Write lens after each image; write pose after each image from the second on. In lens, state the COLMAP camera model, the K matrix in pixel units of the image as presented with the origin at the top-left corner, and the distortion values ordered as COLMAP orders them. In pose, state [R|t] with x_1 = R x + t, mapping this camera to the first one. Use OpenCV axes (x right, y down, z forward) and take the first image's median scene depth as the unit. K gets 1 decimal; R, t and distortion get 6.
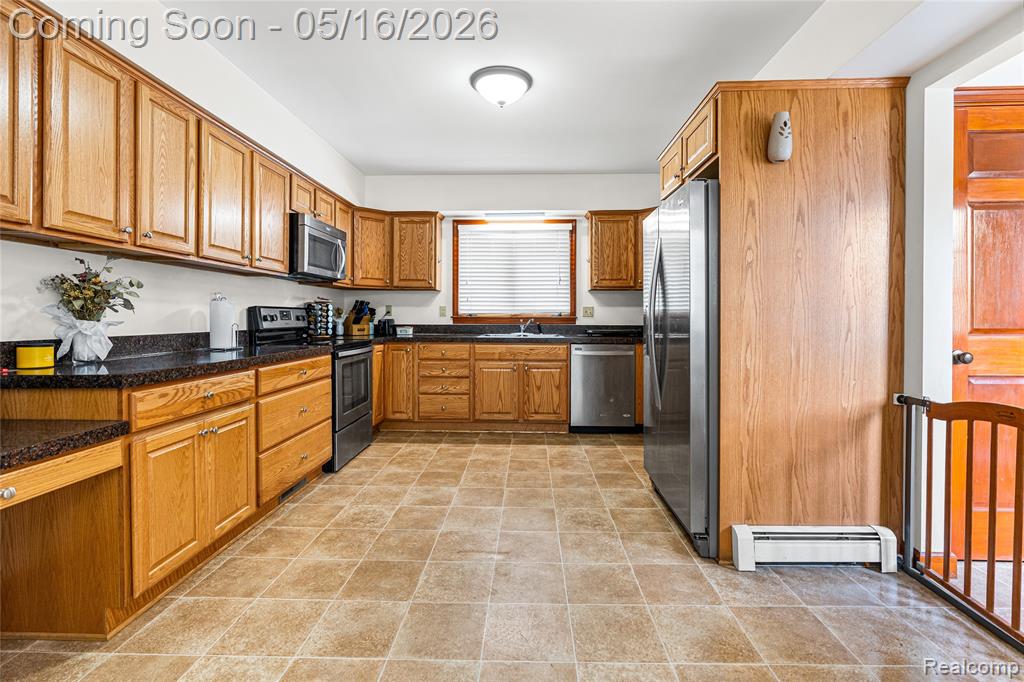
lens RADIAL K [[462.6, 0, 519.5], [0, 462.6, 321.6], [0, 0, 1]] dist [-0.018188, 0.006665]
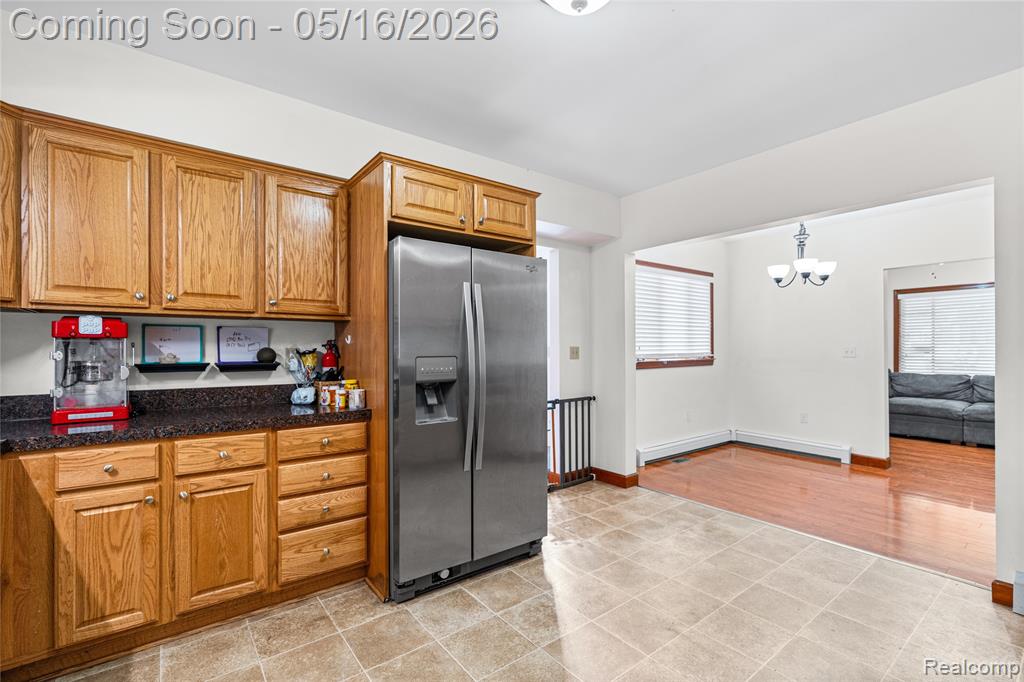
lens RADIAL K [[462.6, 0, 516.7], [0, 462.6, 348.1], [0, 0, 1]] dist [-0.018188, 0.006665]
pose [[-0.629871, -0.000111, 0.776700, -0.421406], [0.011305, 0.999893, 0.009310, -0.055138], [-0.776617, 0.014644, -0.629802, 1.386972]]
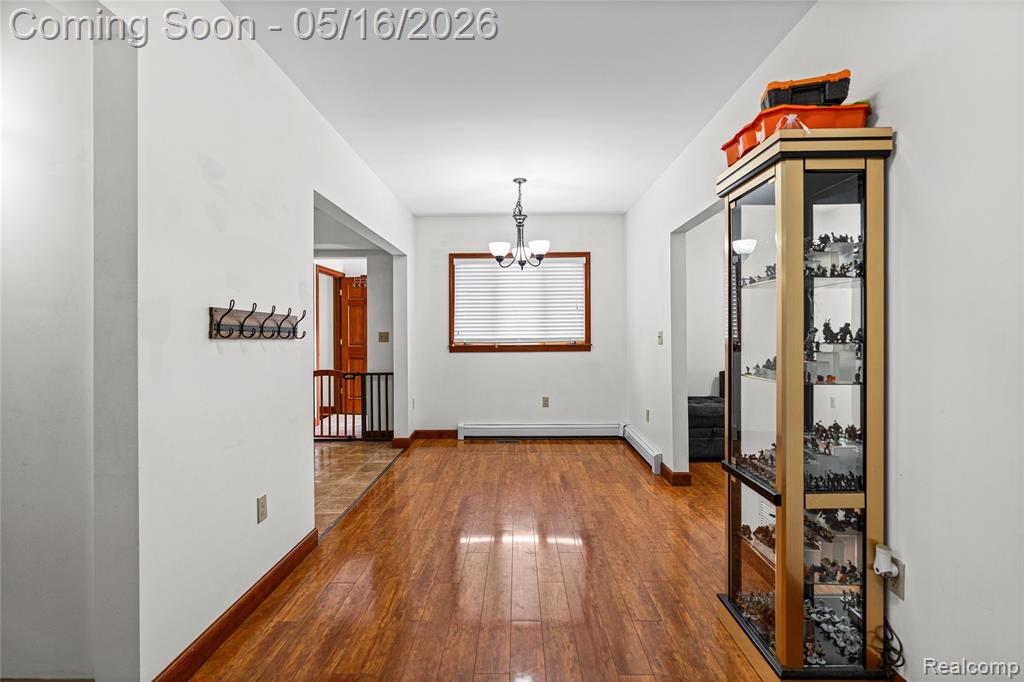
lens RADIAL K [[462.6, 0, 521.2], [0, 462.6, 333.9], [0, 0, 1]] dist [-0.018188, 0.006665]
pose [[-0.032323, -0.002181, 0.999475, -1.260537], [0.015770, 0.999872, 0.002692, -0.033376], [-0.999353, 0.015849, -0.032284, -0.167612]]
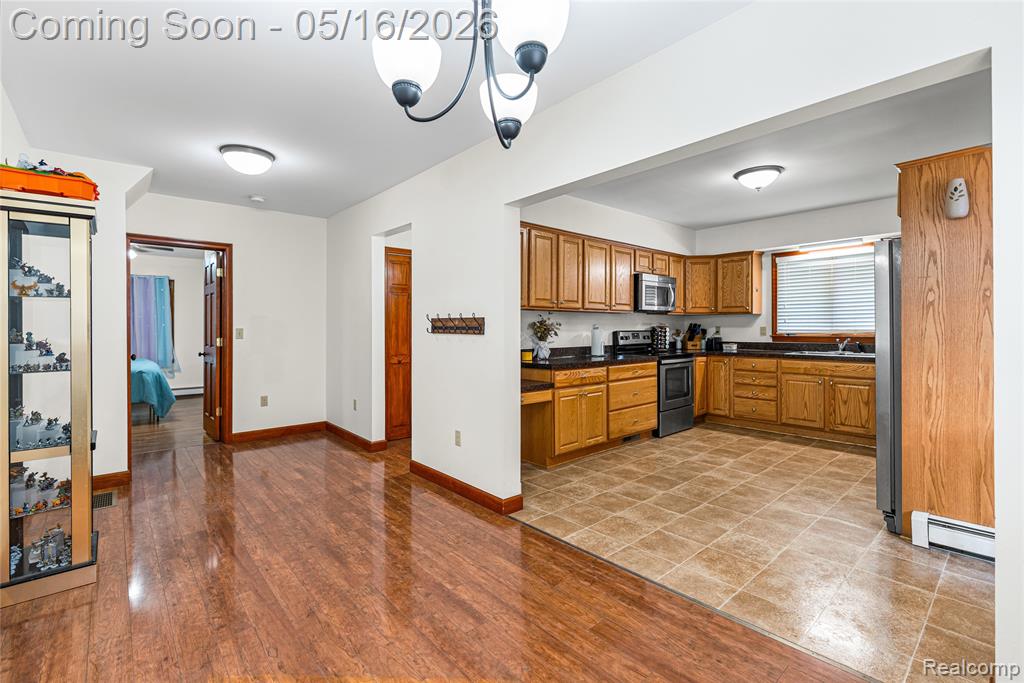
lens RADIAL K [[462.6, 0, 513.3], [0, 462.6, 330.0], [0, 0, 1]] dist [-0.018188, 0.006665]
pose [[0.680024, -0.002820, -0.733184, 0.465799], [-0.000938, 0.999988, -0.004716, -0.032943], [0.733189, 0.003894, 0.680014, -0.483951]]
